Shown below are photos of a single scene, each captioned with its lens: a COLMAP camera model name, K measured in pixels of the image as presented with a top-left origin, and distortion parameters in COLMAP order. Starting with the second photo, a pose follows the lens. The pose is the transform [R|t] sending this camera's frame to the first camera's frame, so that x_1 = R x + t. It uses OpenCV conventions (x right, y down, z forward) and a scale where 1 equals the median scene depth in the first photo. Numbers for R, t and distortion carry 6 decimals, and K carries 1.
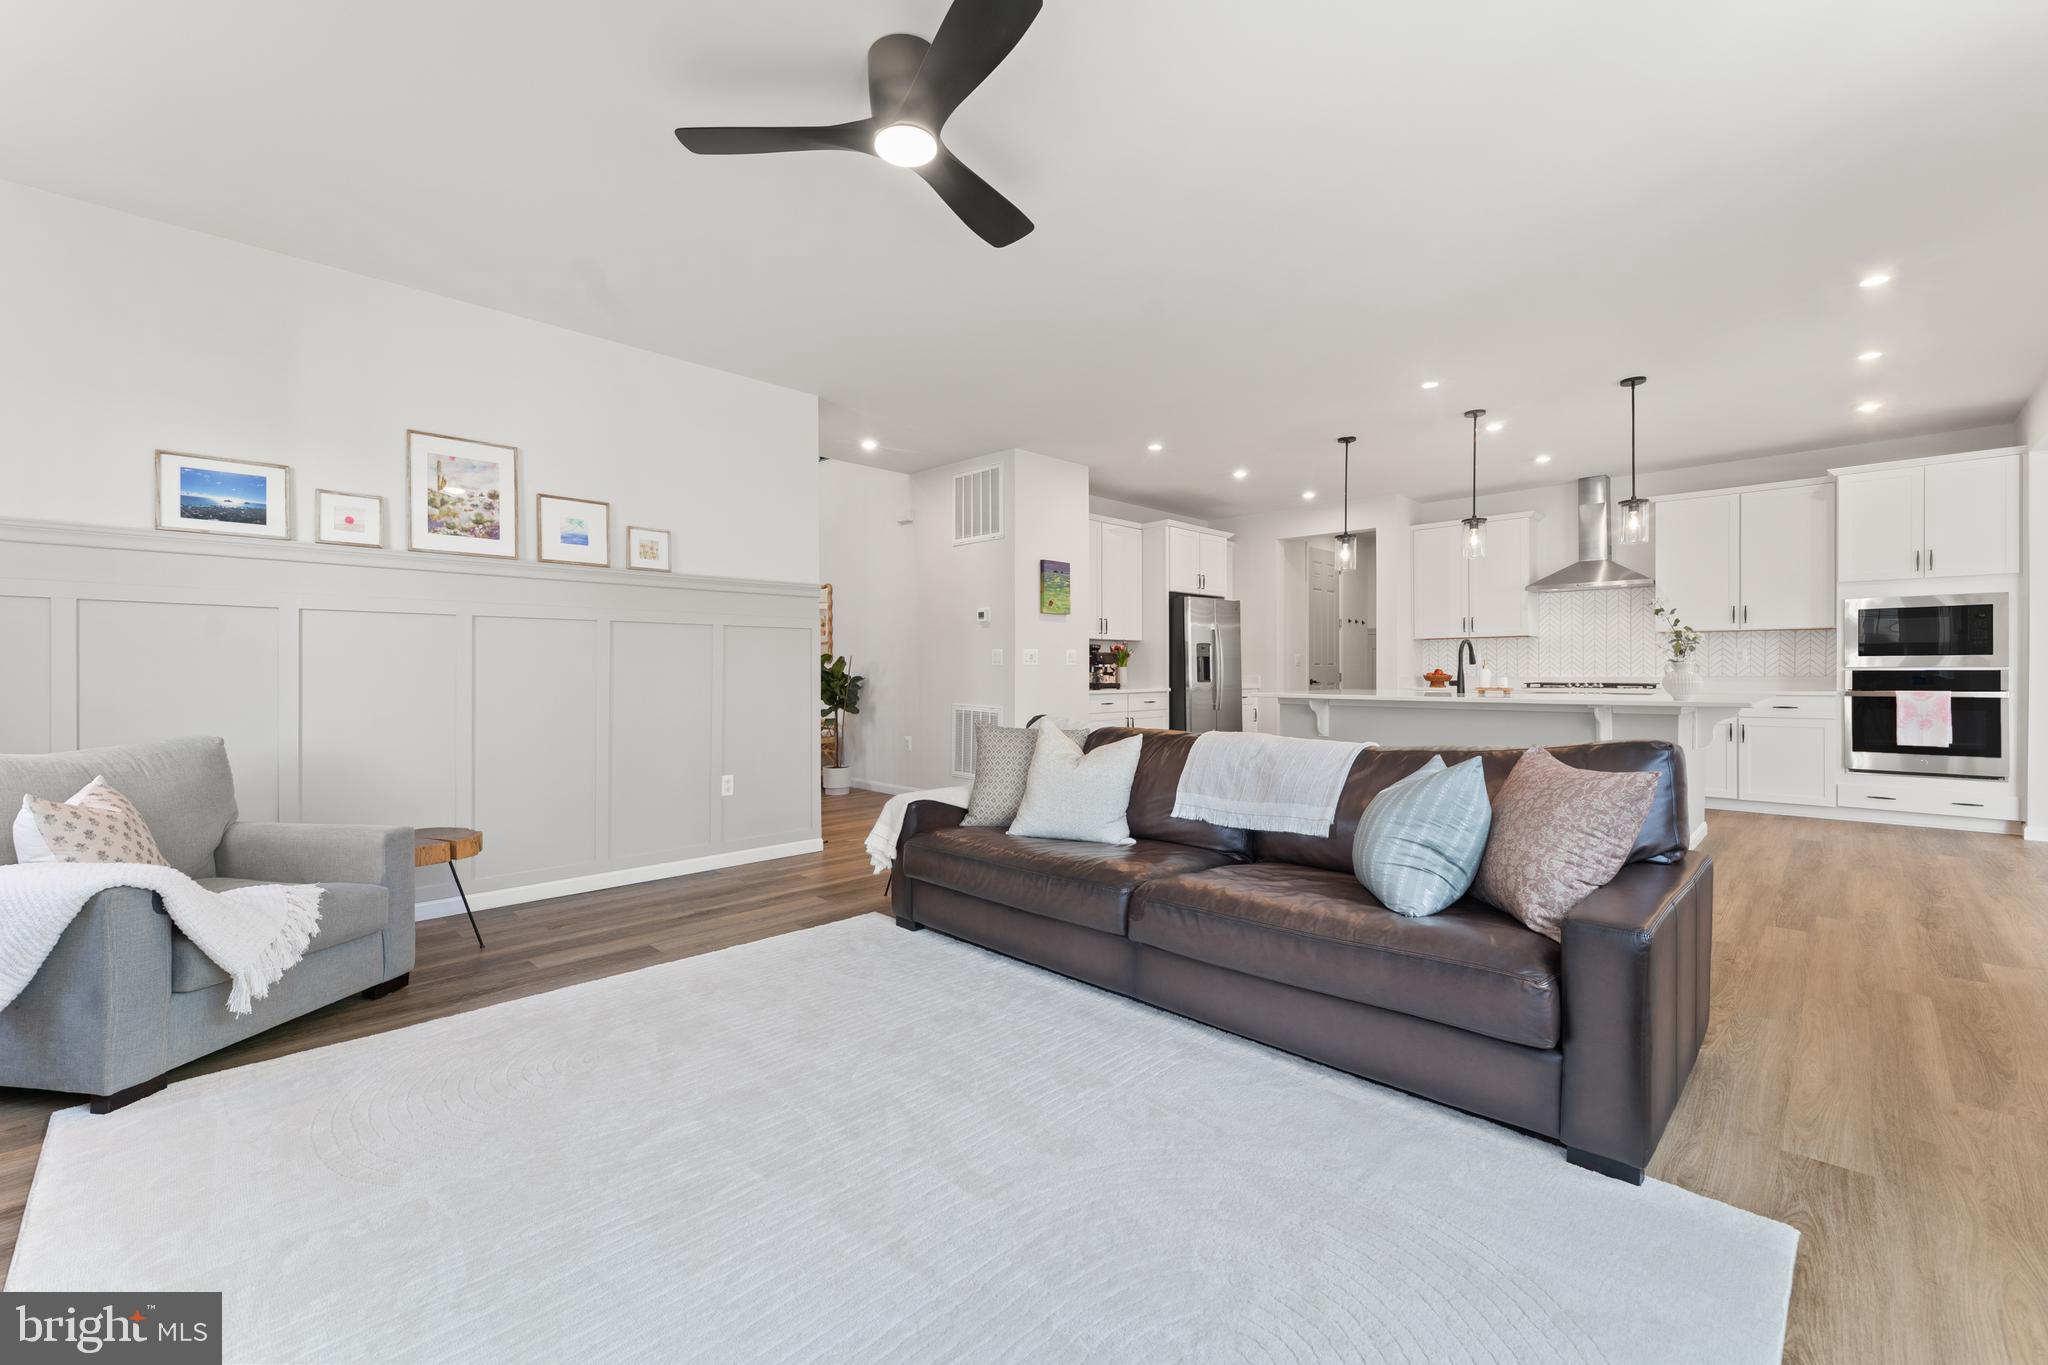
lens RADIAL K [[843.0, 0, 1015.4], [0, 843.0, 666.8], [0, 0, 1]] dist [0.000612, 0.000033]
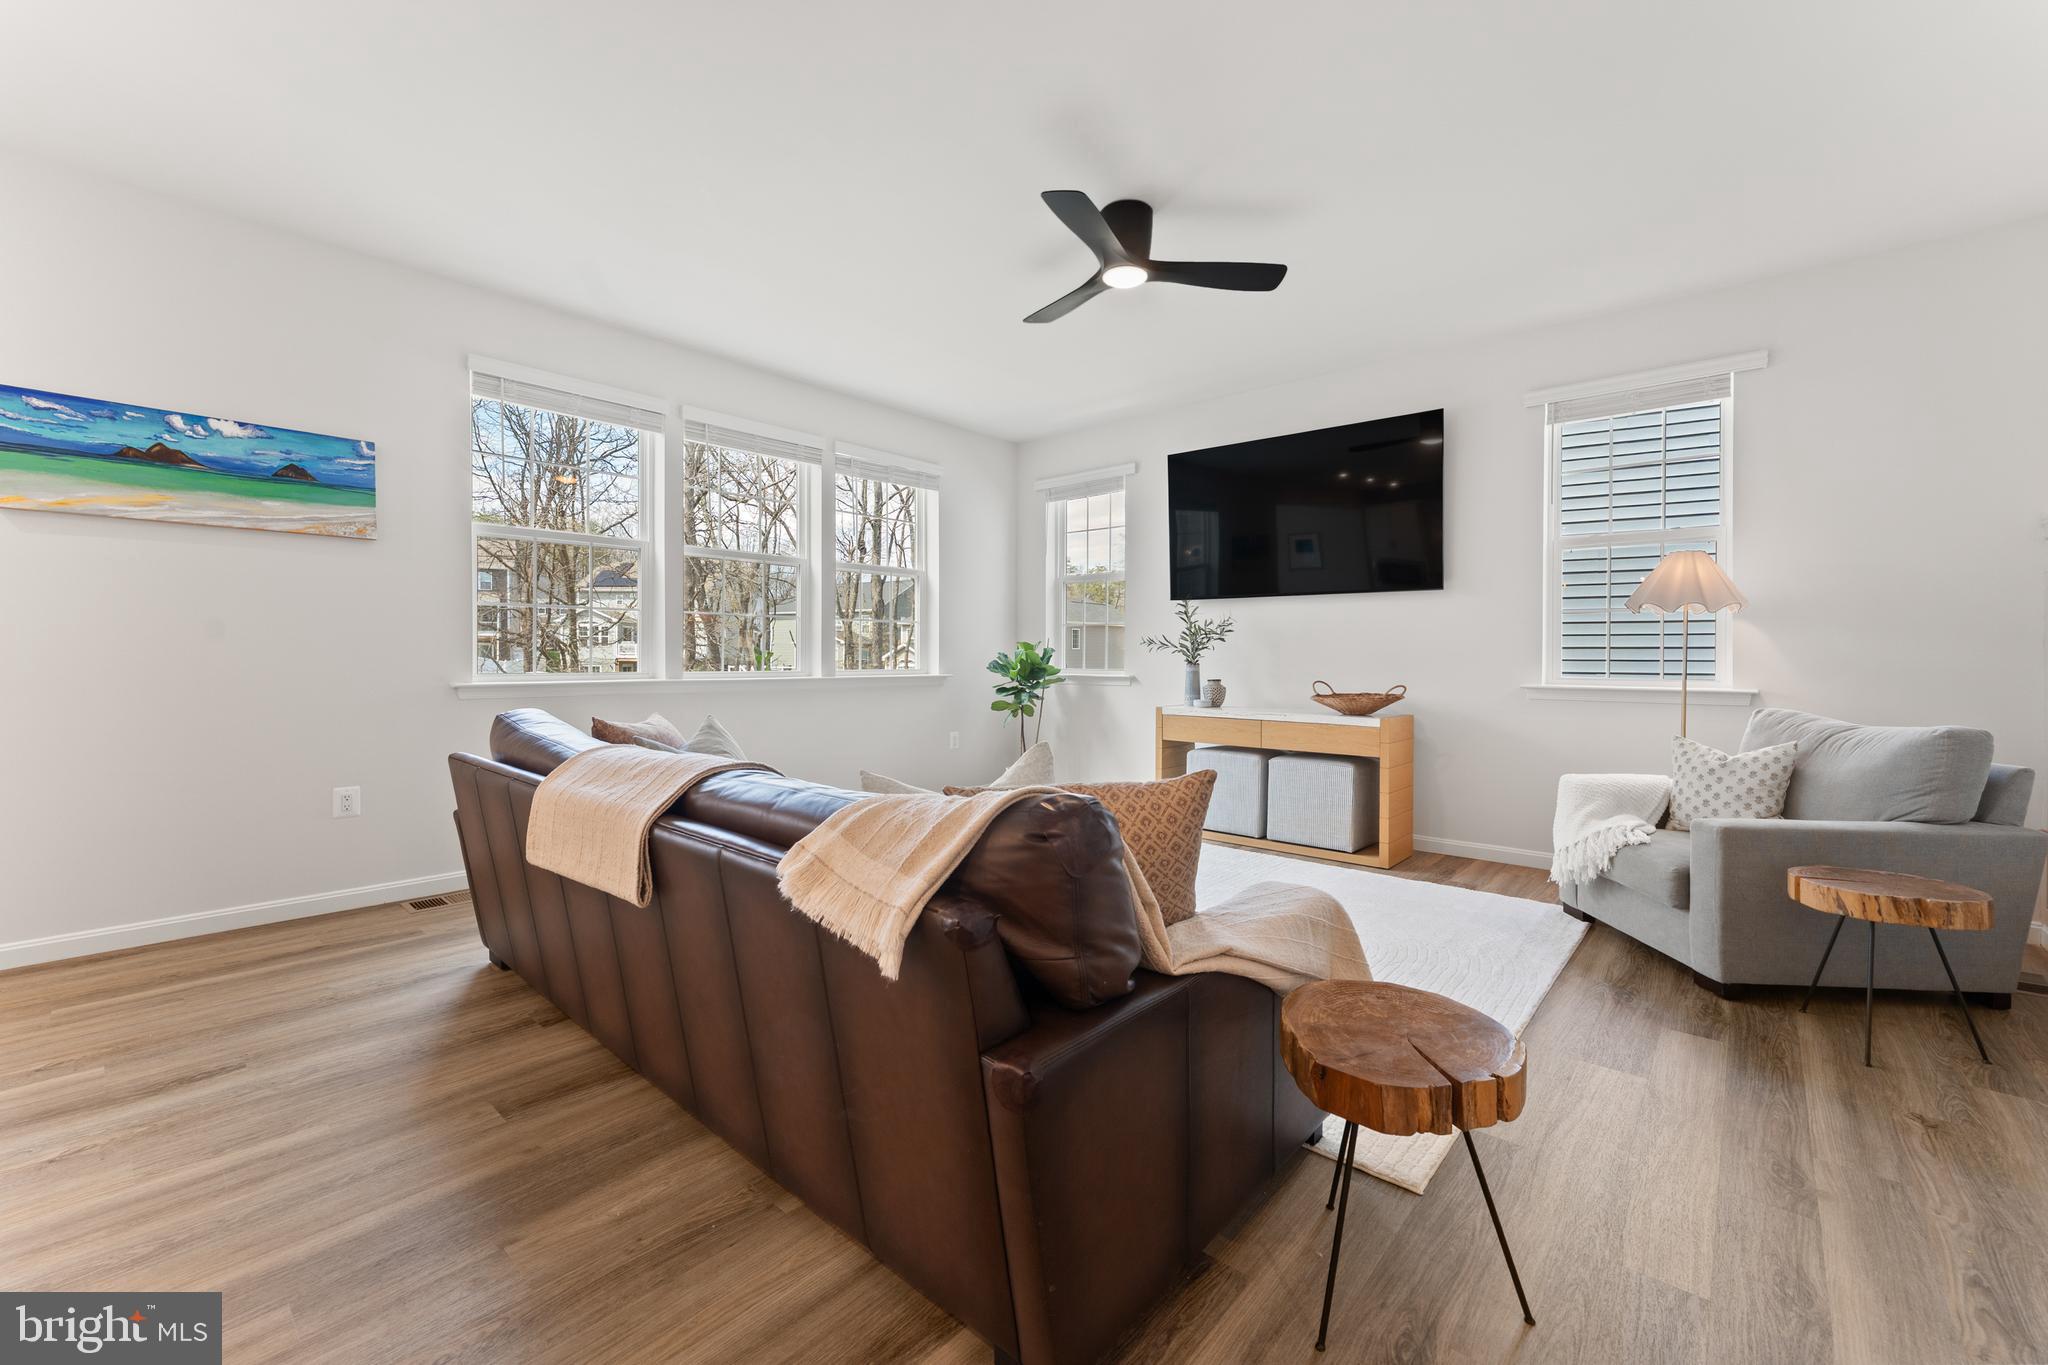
lens RADIAL K [[821.3, 0, 1015.3], [0, 821.3, 664.4], [0, 0, 1]] dist [-0.006597, 0.000427]
pose [[-0.998594, -0.002620, -0.052937, 0.050057], [-0.002952, 0.999976, 0.006200, 0.005877], [0.052919, 0.006347, -0.998579, 0.968355]]
